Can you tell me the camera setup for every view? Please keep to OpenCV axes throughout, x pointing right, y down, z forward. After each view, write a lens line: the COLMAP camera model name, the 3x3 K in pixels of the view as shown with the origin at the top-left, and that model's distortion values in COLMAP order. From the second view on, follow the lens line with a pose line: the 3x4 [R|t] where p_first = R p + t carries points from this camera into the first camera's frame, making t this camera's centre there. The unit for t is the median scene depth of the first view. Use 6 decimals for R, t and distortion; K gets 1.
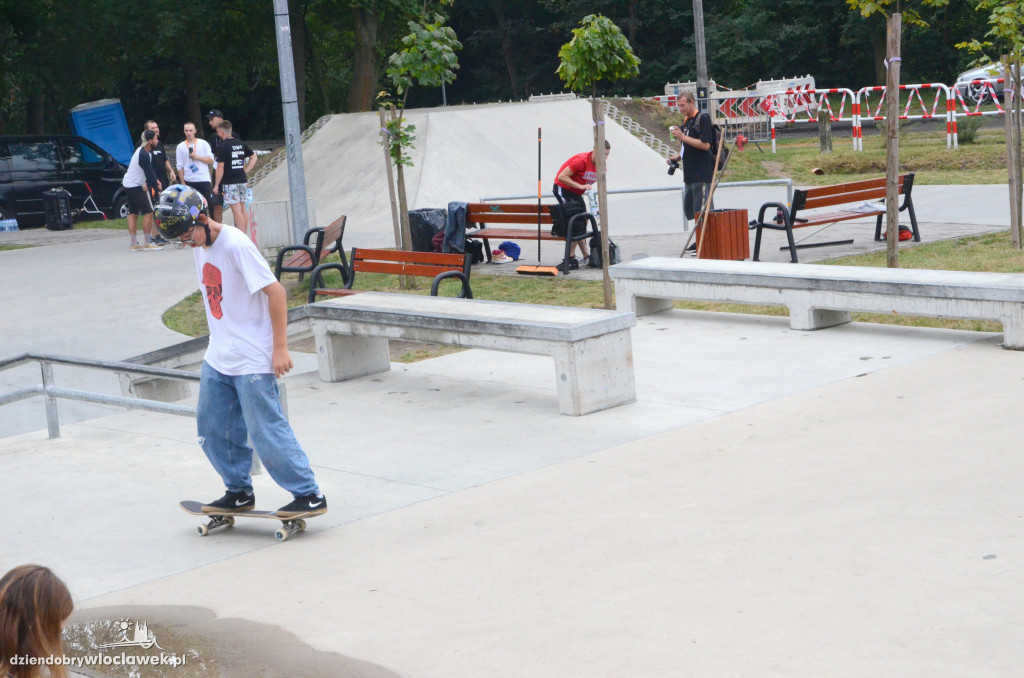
lens RADIAL K [[2153.1, 0, 544.3], [0, 2153.1, 347.5], [0, 0, 1]] dist [0.488517, 0.000000]
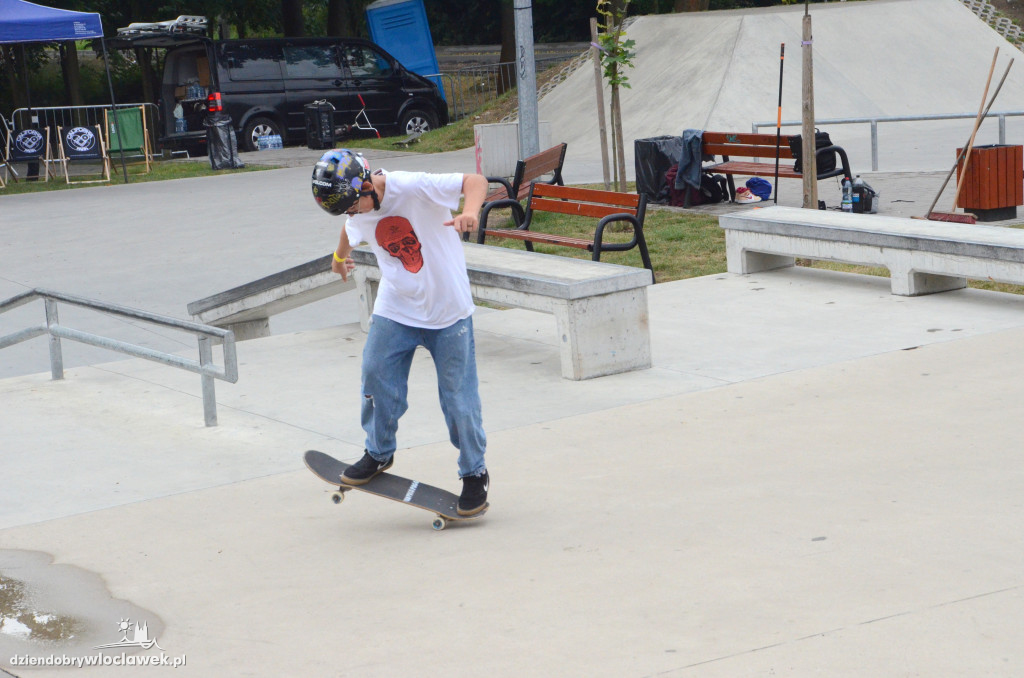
lens RADIAL K [[2692.4, 0, 529.9], [0, 2692.4, 350.9], [0, 0, 1]] dist [0.675908, 0.000000]
pose [[0.982215, 0.040921, -0.183248, 0.159692], [-0.037142, 0.999022, 0.024009, -0.005968], [0.184051, -0.016776, 0.982773, -0.104533]]
